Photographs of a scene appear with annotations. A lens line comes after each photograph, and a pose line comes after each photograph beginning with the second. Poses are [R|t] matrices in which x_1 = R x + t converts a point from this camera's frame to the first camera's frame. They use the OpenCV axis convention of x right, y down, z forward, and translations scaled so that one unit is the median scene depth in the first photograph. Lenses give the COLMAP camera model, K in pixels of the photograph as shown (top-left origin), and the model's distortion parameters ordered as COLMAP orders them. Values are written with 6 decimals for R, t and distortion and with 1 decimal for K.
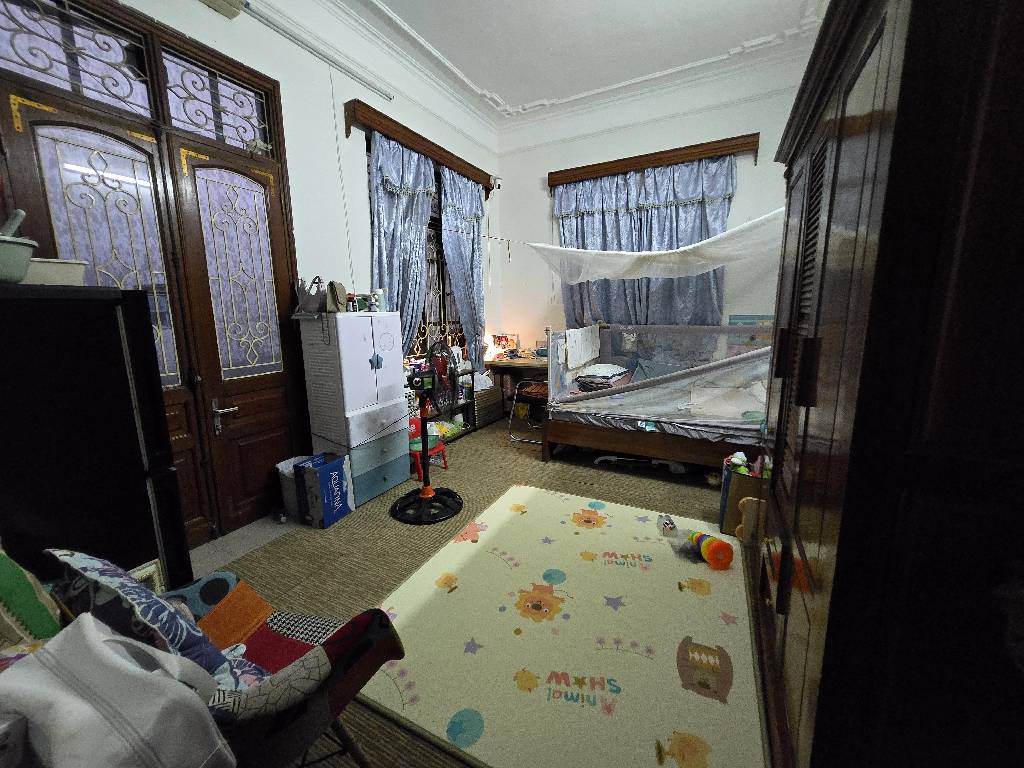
lens RADIAL K [[403.5, 0, 505.9], [0, 403.5, 381.1], [0, 0, 1]] dist [0.000168, 0.000083]
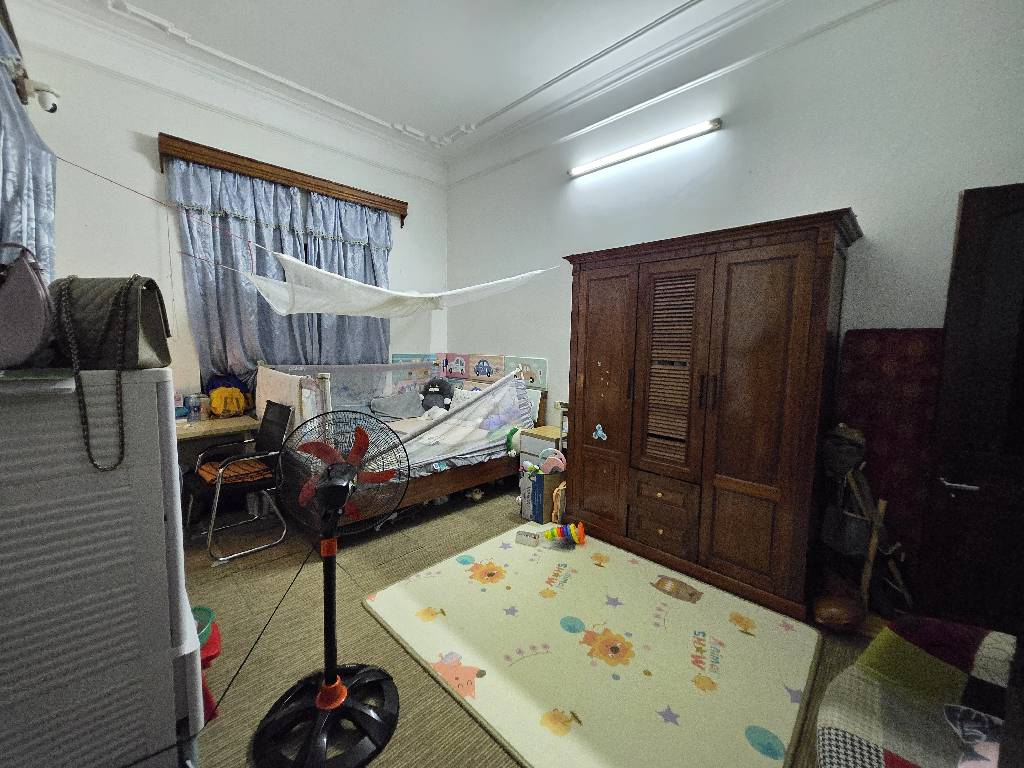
lens RADIAL K [[403.5, 0, 505.9], [0, 403.5, 381.1], [0, 0, 1]] dist [0.000168, 0.000083]
pose [[0.298088, -0.069309, 0.952019, -0.511115], [0.141653, 0.989529, 0.027687, -0.096948], [-0.943969, 0.126603, 0.304785, 0.478367]]
